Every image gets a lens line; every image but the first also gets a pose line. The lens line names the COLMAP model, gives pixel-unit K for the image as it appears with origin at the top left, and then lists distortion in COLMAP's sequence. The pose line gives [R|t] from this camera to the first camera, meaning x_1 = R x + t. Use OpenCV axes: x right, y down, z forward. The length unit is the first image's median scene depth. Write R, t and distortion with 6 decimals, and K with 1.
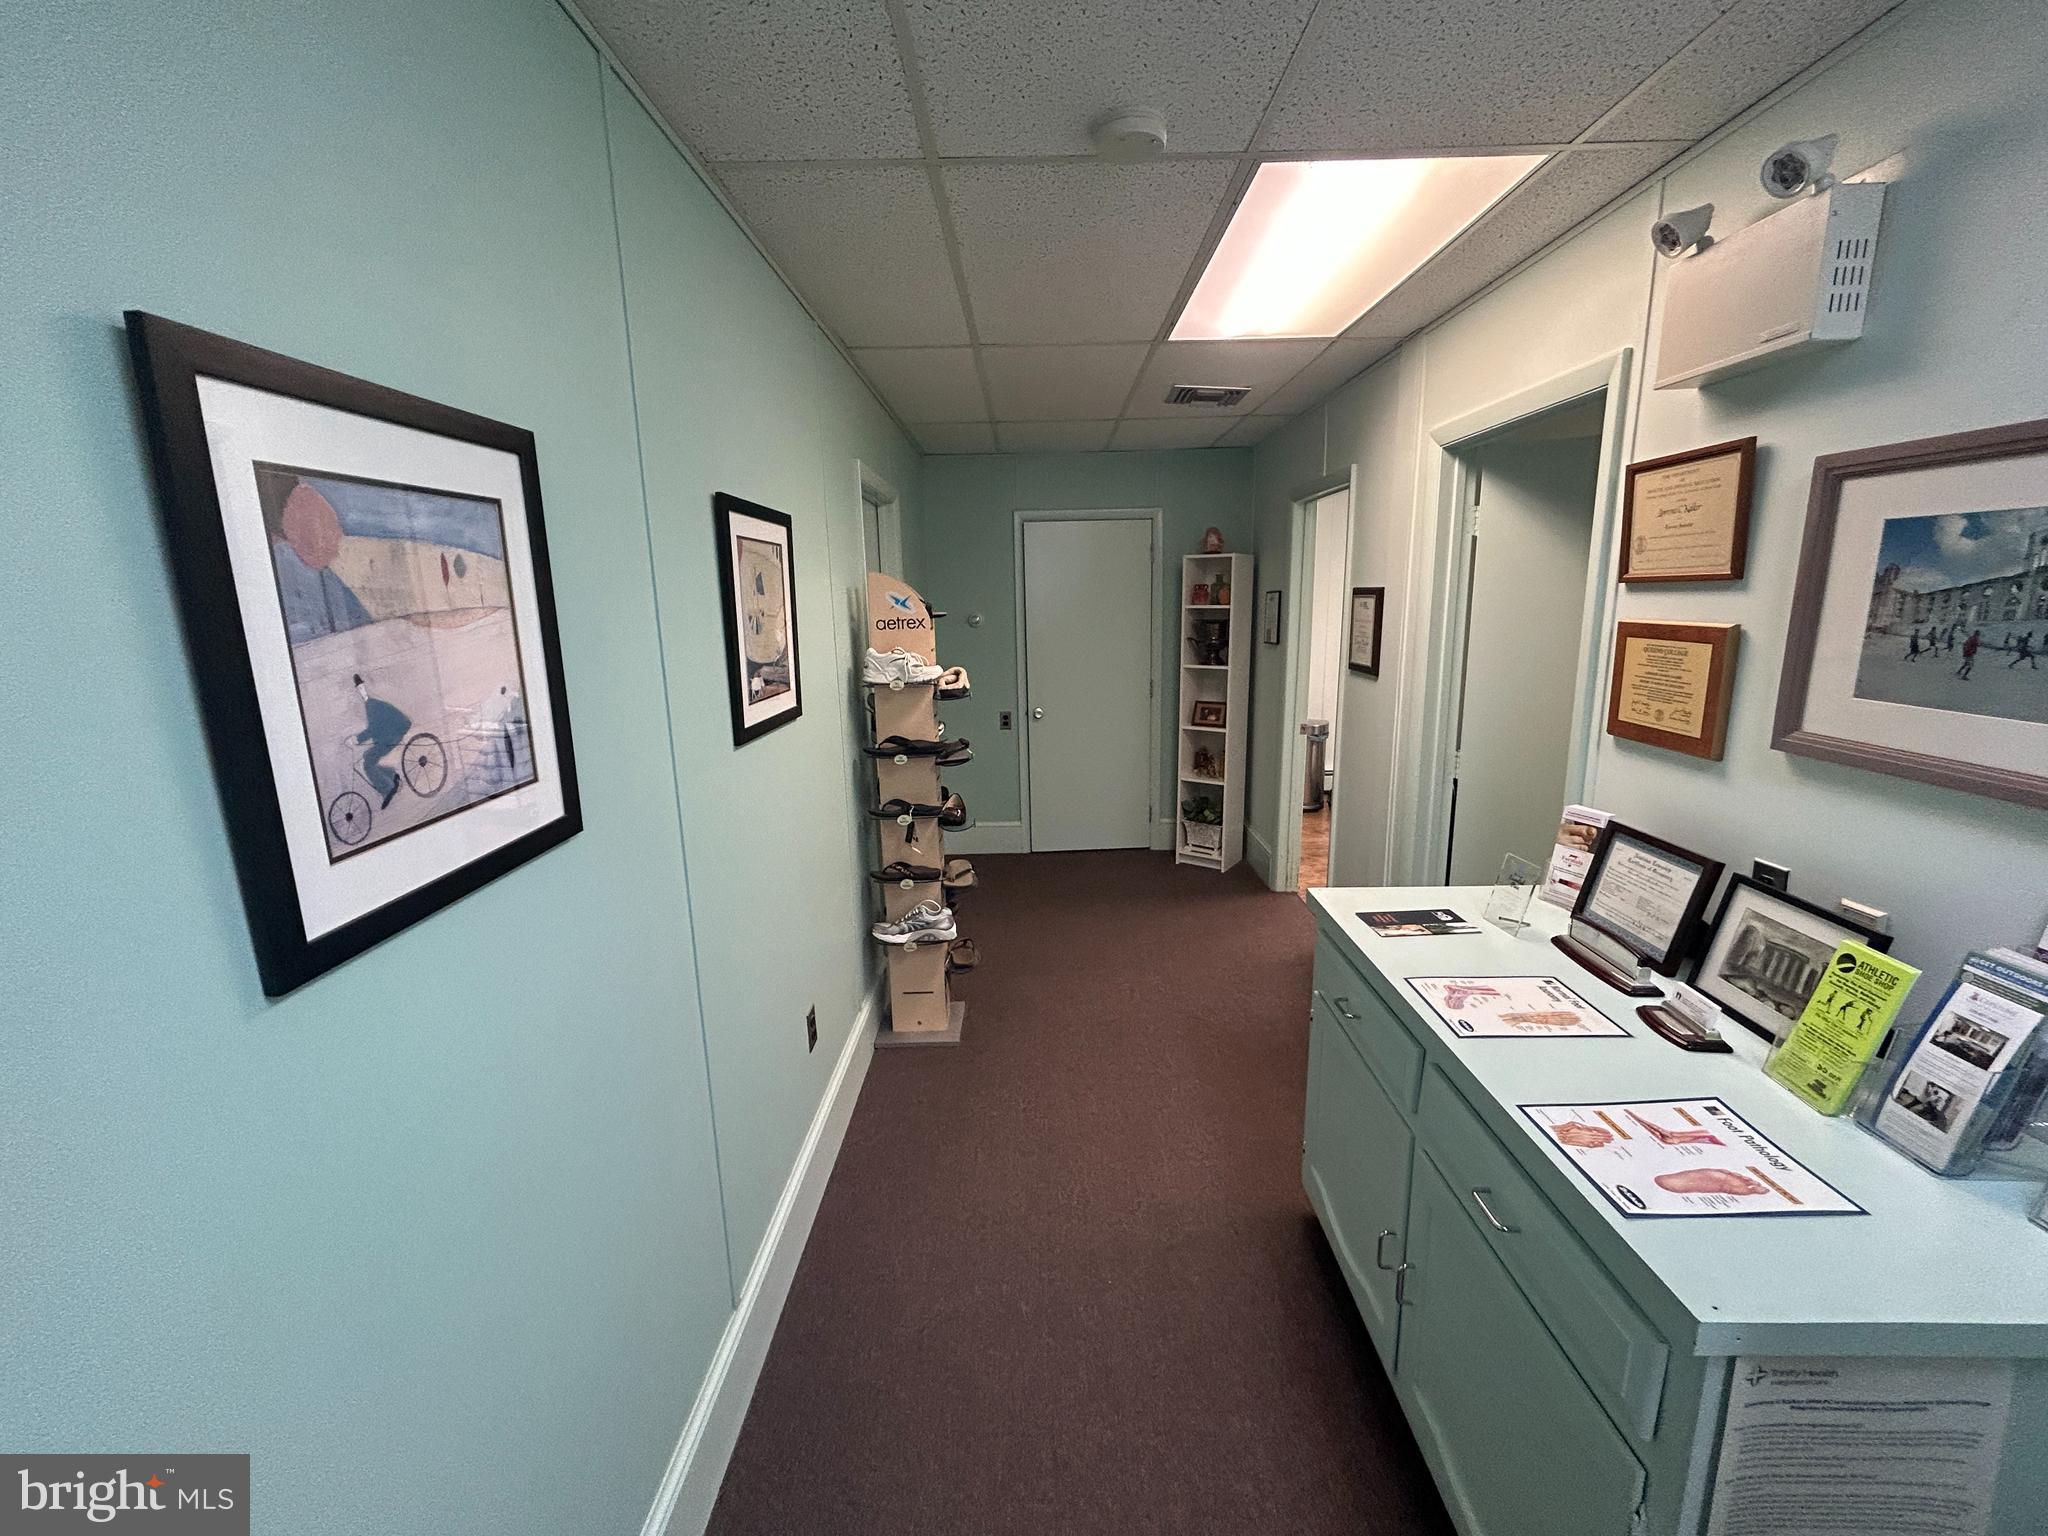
lens RADIAL K [[826.2, 0, 1023.9], [0, 826.2, 762.0], [0, 0, 1]] dist [0.002774, -0.000755]
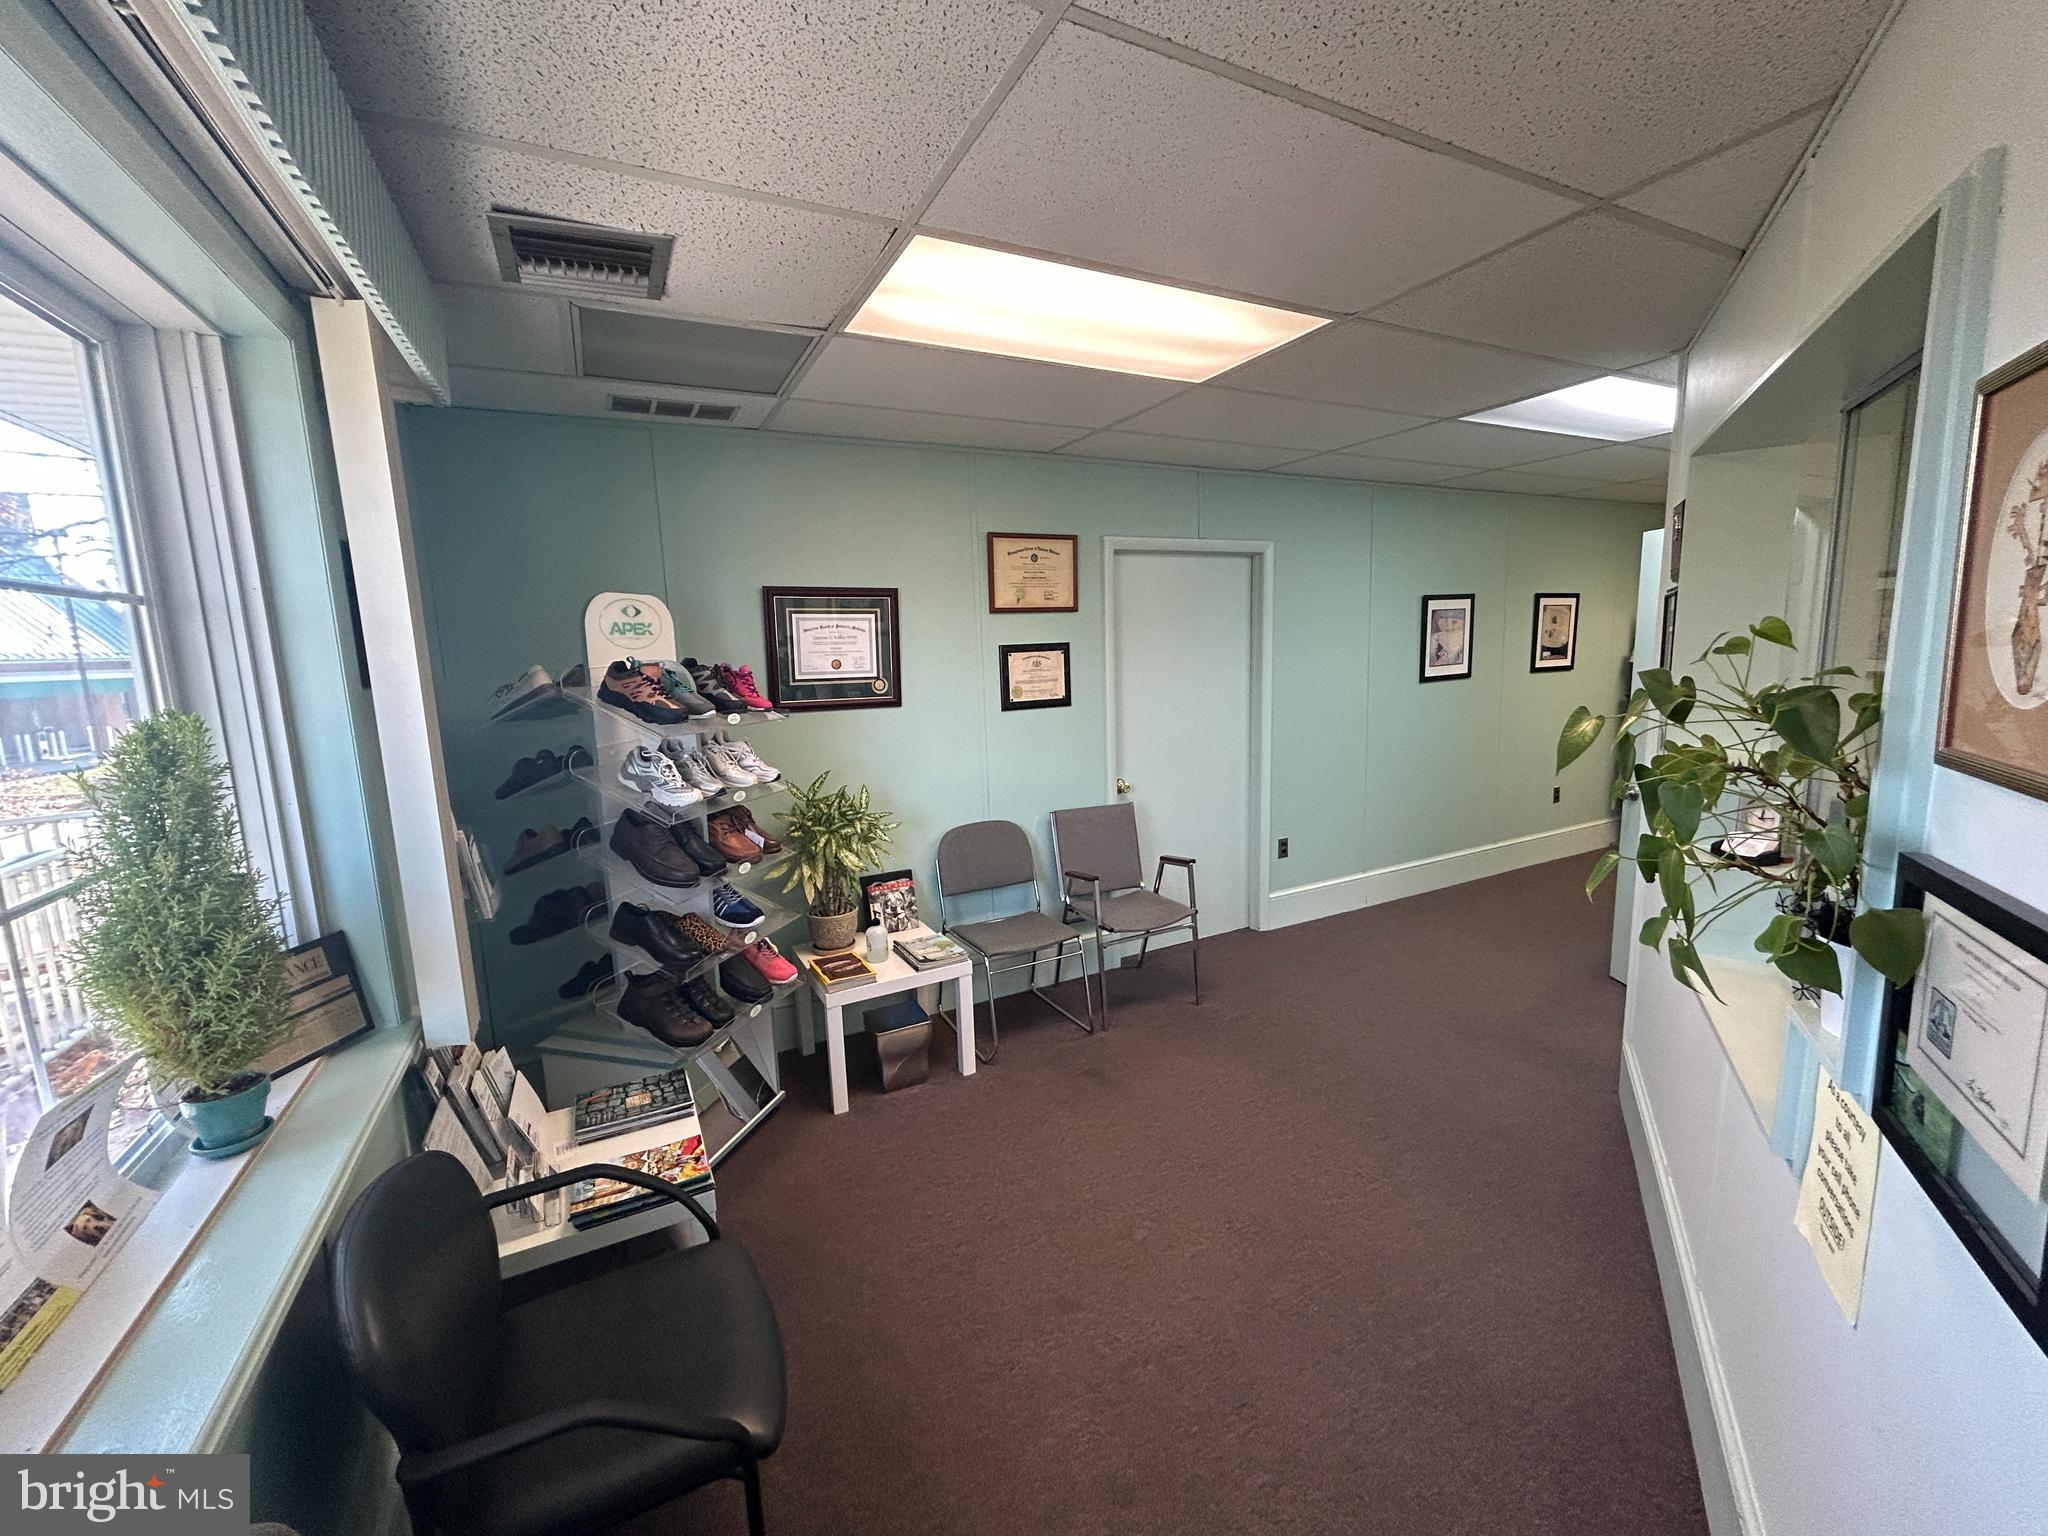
lens RADIAL K [[826.2, 0, 1026.9], [0, 826.2, 764.0], [0, 0, 1]] dist [0.002774, -0.000755]
pose [[0.469319, 0.131093, -0.873244, 2.645543], [-0.152063, 0.986143, 0.066316, 0.698725], [0.869837, 0.101665, 0.482750, -3.679391]]
